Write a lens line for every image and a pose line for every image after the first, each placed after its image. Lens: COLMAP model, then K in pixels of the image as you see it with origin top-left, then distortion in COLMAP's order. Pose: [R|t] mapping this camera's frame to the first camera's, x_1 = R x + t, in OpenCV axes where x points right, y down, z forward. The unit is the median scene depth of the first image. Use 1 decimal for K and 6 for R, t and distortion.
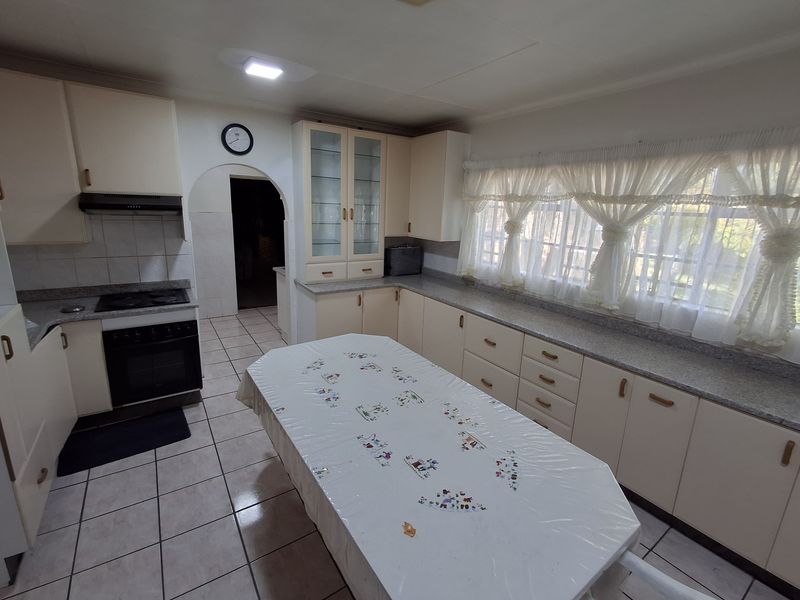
lens RADIAL K [[373.2, 0, 410.7], [0, 373.2, 299.7], [0, 0, 1]] dist [-0.001261, -0.000114]
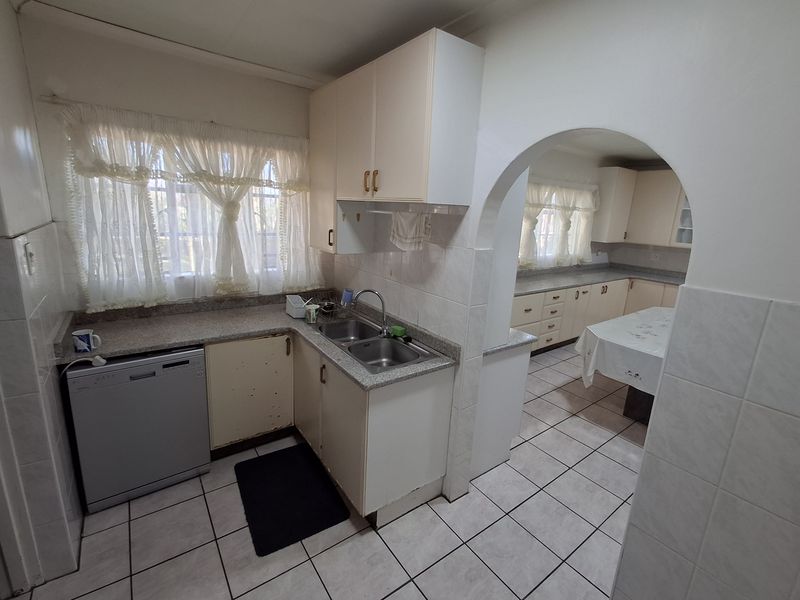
lens RADIAL K [[363.2, 0, 402.4], [0, 363.2, 288.7], [0, 0, 1]] dist [0.001777, -0.000077]
pose [[-0.023880, -0.261768, 0.964835, -1.223391], [0.189756, 0.946379, 0.261457, -0.463509], [-0.981541, 0.189327, 0.027072, 1.640100]]
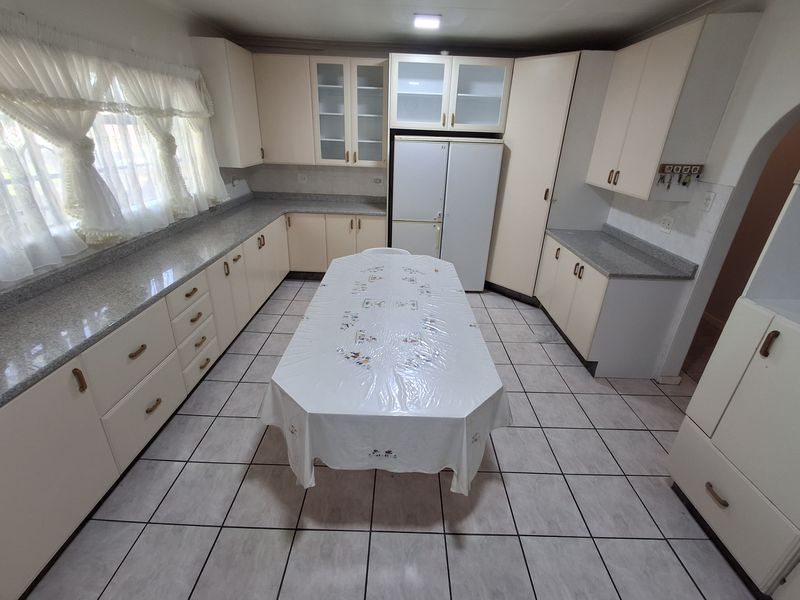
lens RADIAL K [[363.2, 0, 402.4], [0, 363.2, 288.7], [0, 0, 1]] dist [0.001777, -0.000077]
pose [[-0.811856, -0.298819, 0.501594, -0.499674], [0.067989, 0.804874, 0.589538, -0.352366], [-0.579885, 0.512723, -0.633126, 1.255879]]
